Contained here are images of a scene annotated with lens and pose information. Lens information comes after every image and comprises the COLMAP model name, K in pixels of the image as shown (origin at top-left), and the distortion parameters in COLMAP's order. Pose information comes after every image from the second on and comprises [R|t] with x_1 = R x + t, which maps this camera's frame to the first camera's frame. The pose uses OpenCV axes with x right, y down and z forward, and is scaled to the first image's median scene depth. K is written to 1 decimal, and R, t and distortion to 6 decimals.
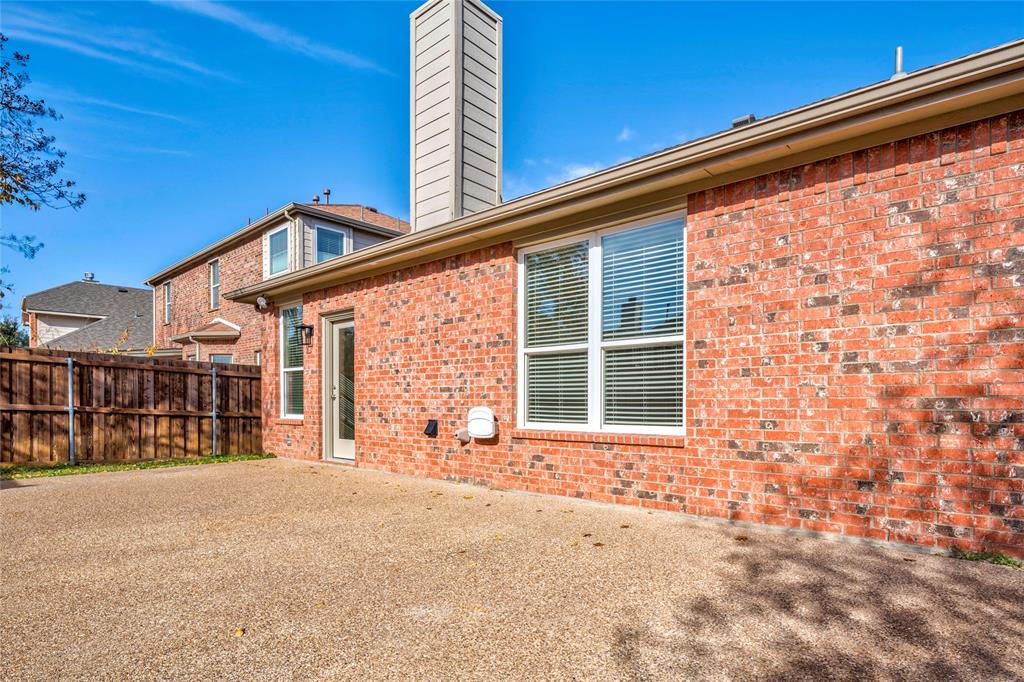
lens RADIAL K [[552.7, 0, 509.8], [0, 552.7, 411.7], [0, 0, 1]] dist [-0.004674, -0.001368]
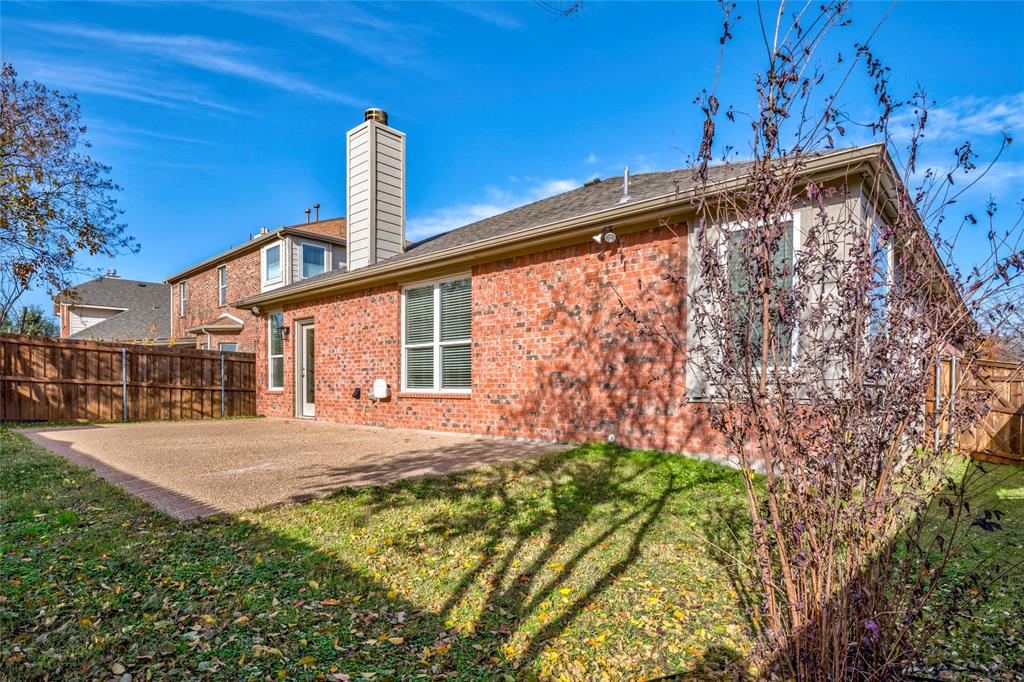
lens RADIAL K [[552.3, 0, 510.1], [0, 552.3, 396.9], [0, 0, 1]] dist [0.000360, -0.000133]
pose [[0.999949, 0.002381, -0.009829, 0.316808], [-0.002374, 0.999997, 0.000692, 0.037729], [0.009830, -0.000668, 0.999951, -0.601861]]
